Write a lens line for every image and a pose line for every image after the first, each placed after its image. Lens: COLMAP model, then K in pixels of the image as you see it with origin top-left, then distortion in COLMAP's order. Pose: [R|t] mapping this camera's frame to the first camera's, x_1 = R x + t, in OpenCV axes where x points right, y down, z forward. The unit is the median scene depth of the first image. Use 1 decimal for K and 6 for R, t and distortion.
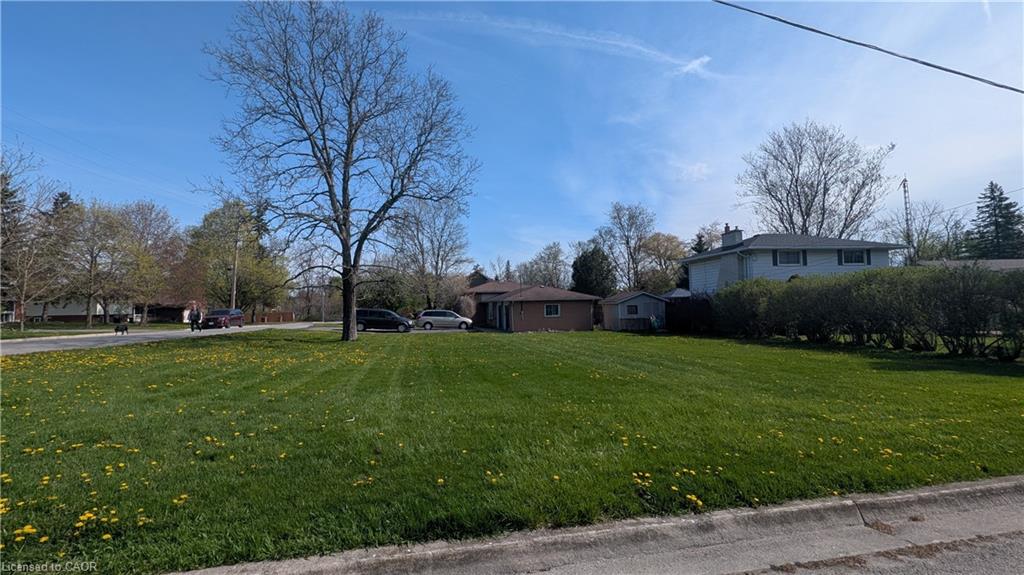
lens RADIAL K [[412.2, 0, 512.0], [0, 412.2, 287.5], [0, 0, 1]] dist [-0.000229, 0.000017]
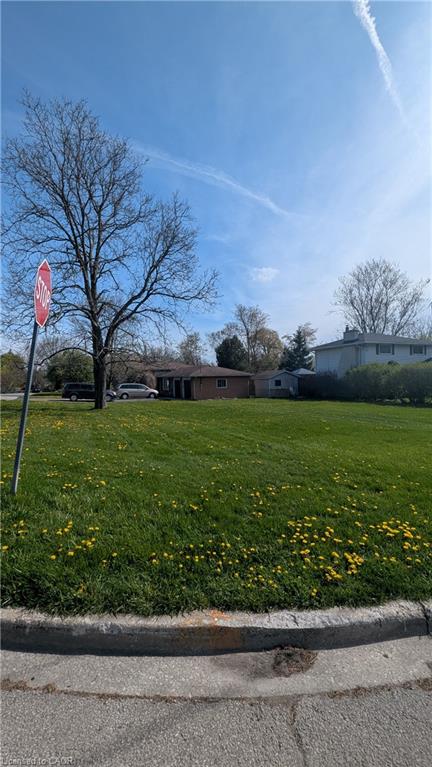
lens RADIAL K [[313.0, 0, 213.3], [0, 313.0, 384.8], [0, 0, 1]] dist [0.000583, 0.000020]
pose [[0.971079, -0.003444, 0.238733, -0.177068], [-0.010876, 0.998220, 0.058643, -0.000780], [-0.238510, -0.059543, 0.969313, 0.004716]]
